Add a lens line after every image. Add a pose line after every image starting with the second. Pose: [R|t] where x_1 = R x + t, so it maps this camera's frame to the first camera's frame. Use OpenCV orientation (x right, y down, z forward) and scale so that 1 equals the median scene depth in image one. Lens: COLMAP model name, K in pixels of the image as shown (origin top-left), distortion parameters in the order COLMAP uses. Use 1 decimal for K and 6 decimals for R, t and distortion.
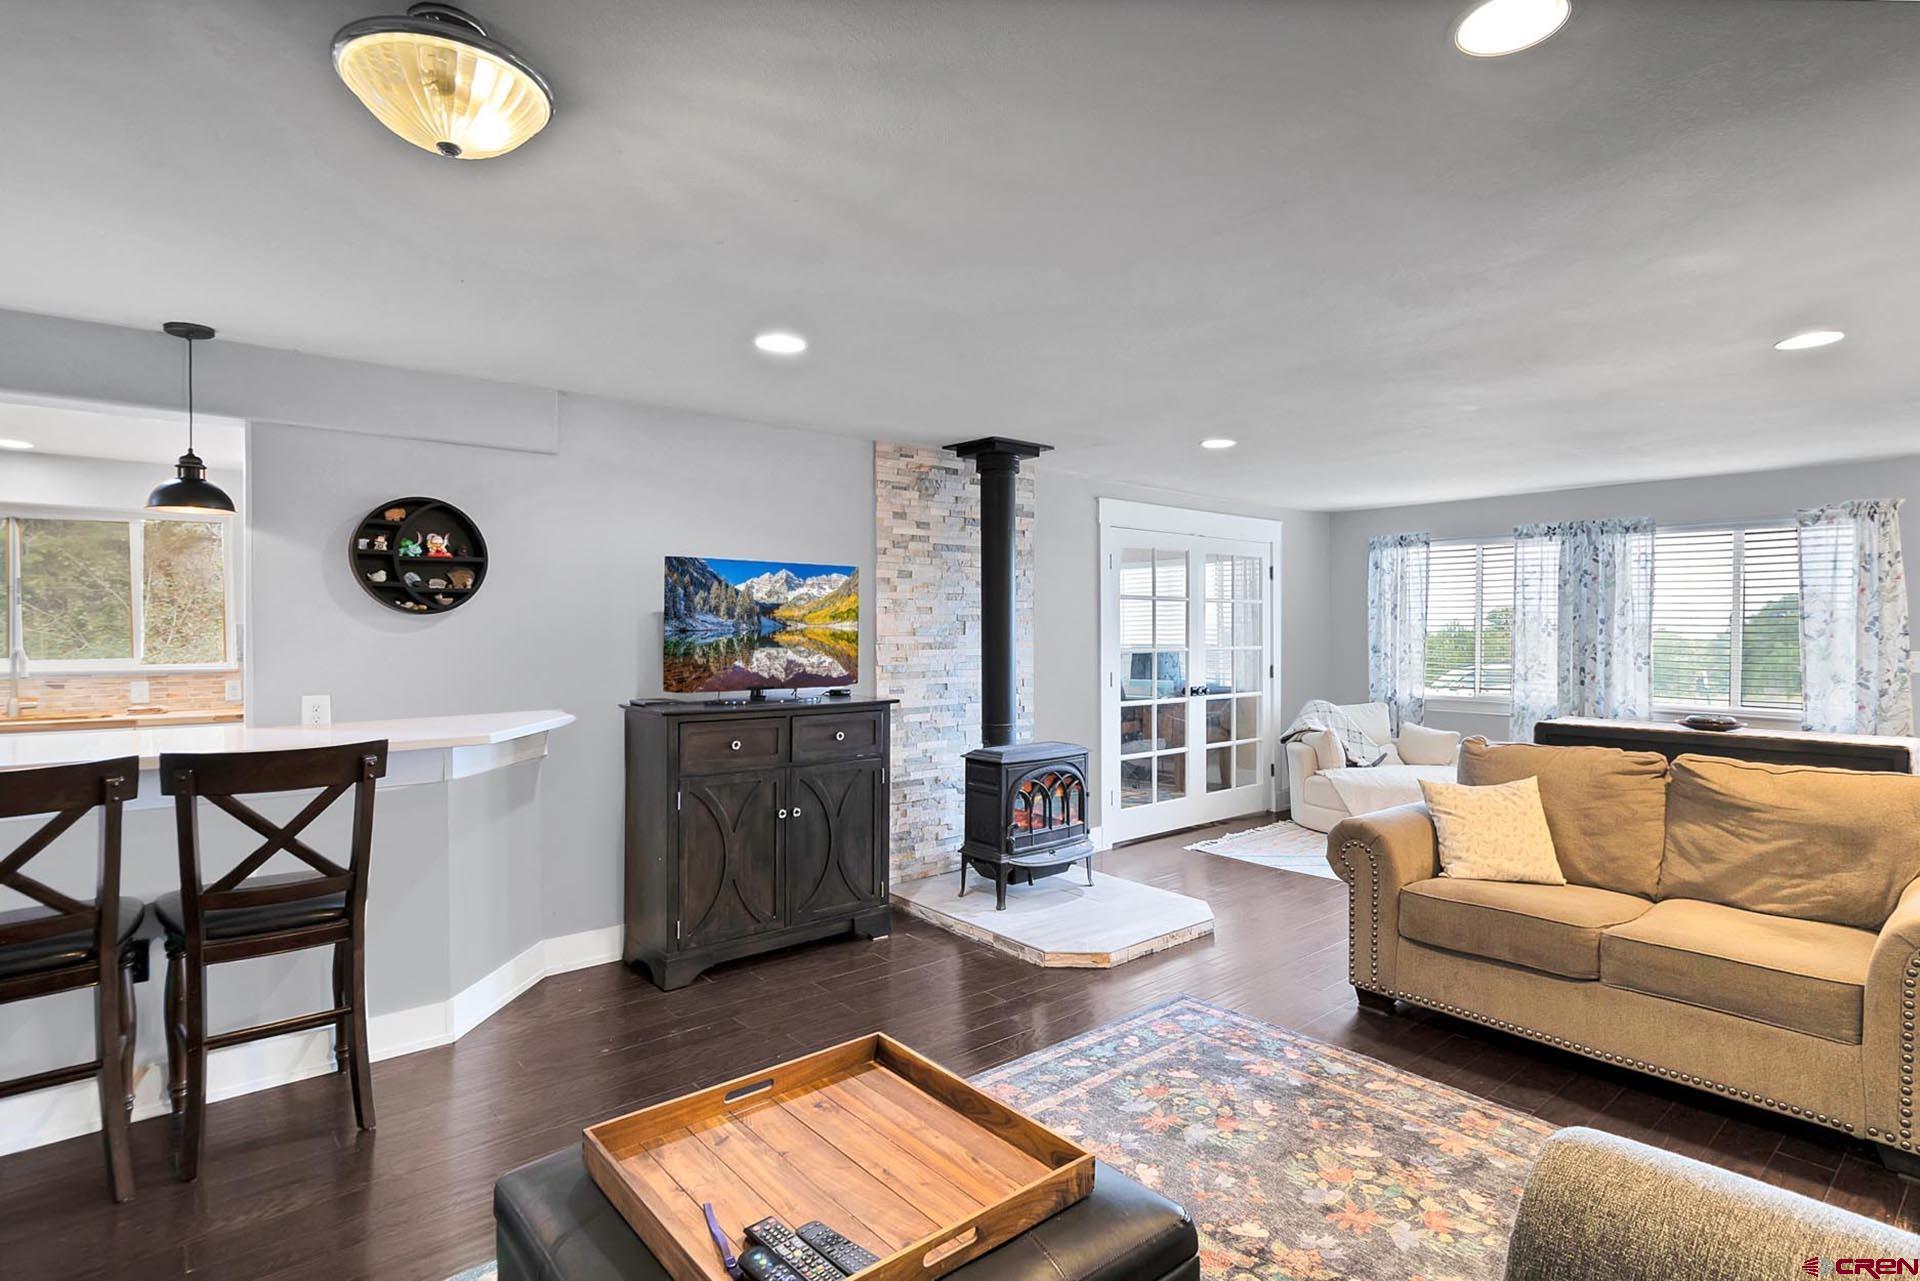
lens RADIAL K [[963.6, 0, 987.8], [0, 963.6, 632.9], [0, 0, 1]] dist [0.001400, 0.000234]
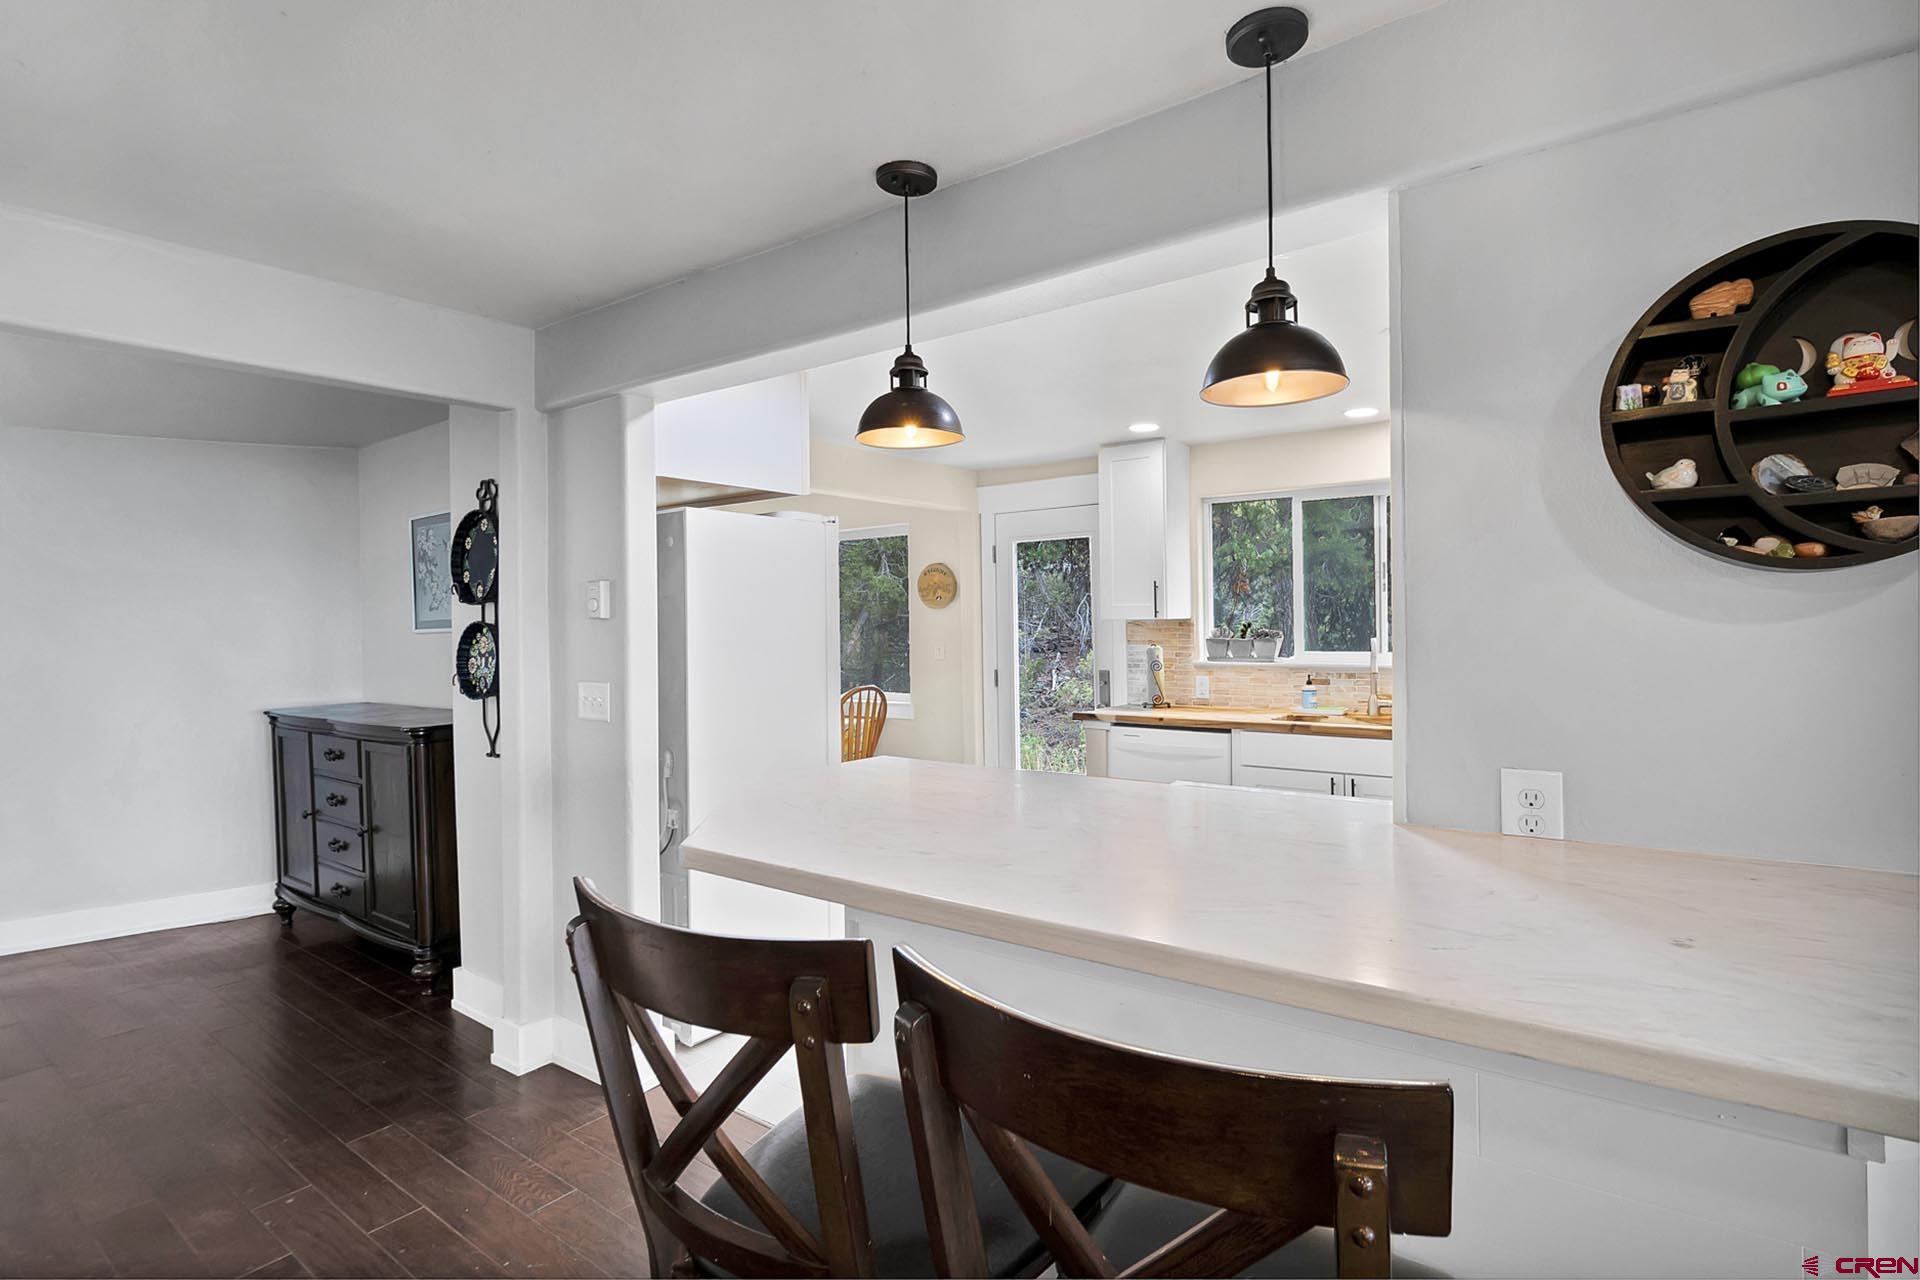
lens RADIAL K [[936.9, 0, 988.6], [0, 936.9, 622.2], [0, 0, 1]] dist [-0.000263, 0.000072]
pose [[0.210511, -0.004132, -0.977583, -0.267727], [0.011714, 0.999930, -0.001703, -0.002913], [0.977521, -0.011093, 0.210545, 0.534767]]
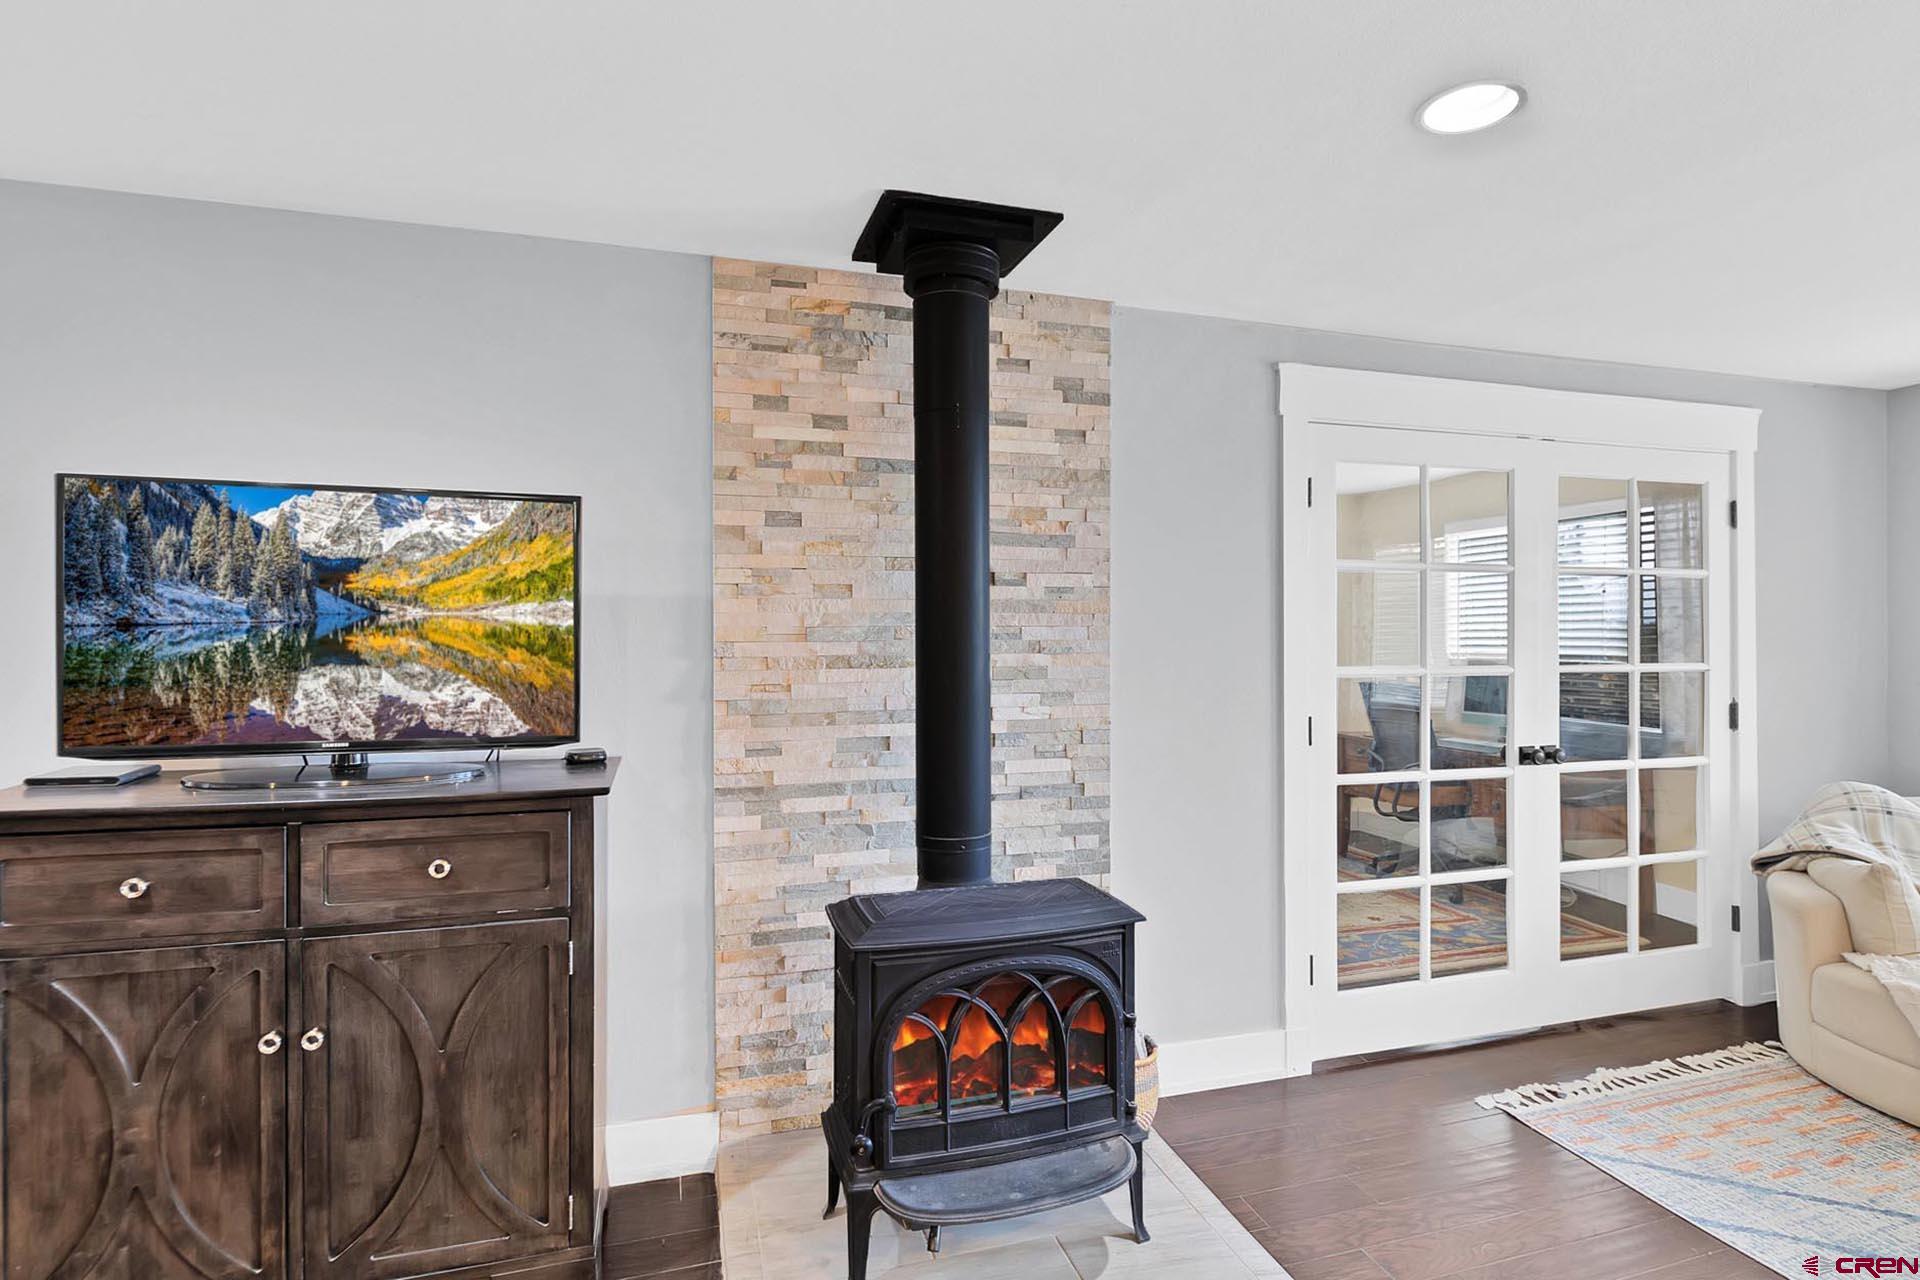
lens RADIAL K [[959.0, 0, 967.7], [0, 959.0, 632.9], [0, 0, 1]] dist [-0.001301, -0.001700]
pose [[0.910371, 0.000289, -0.413792, 0.248204], [-0.001450, 0.999996, -0.002491, -0.000400], [0.413790, 0.002868, 0.910368, 0.694938]]
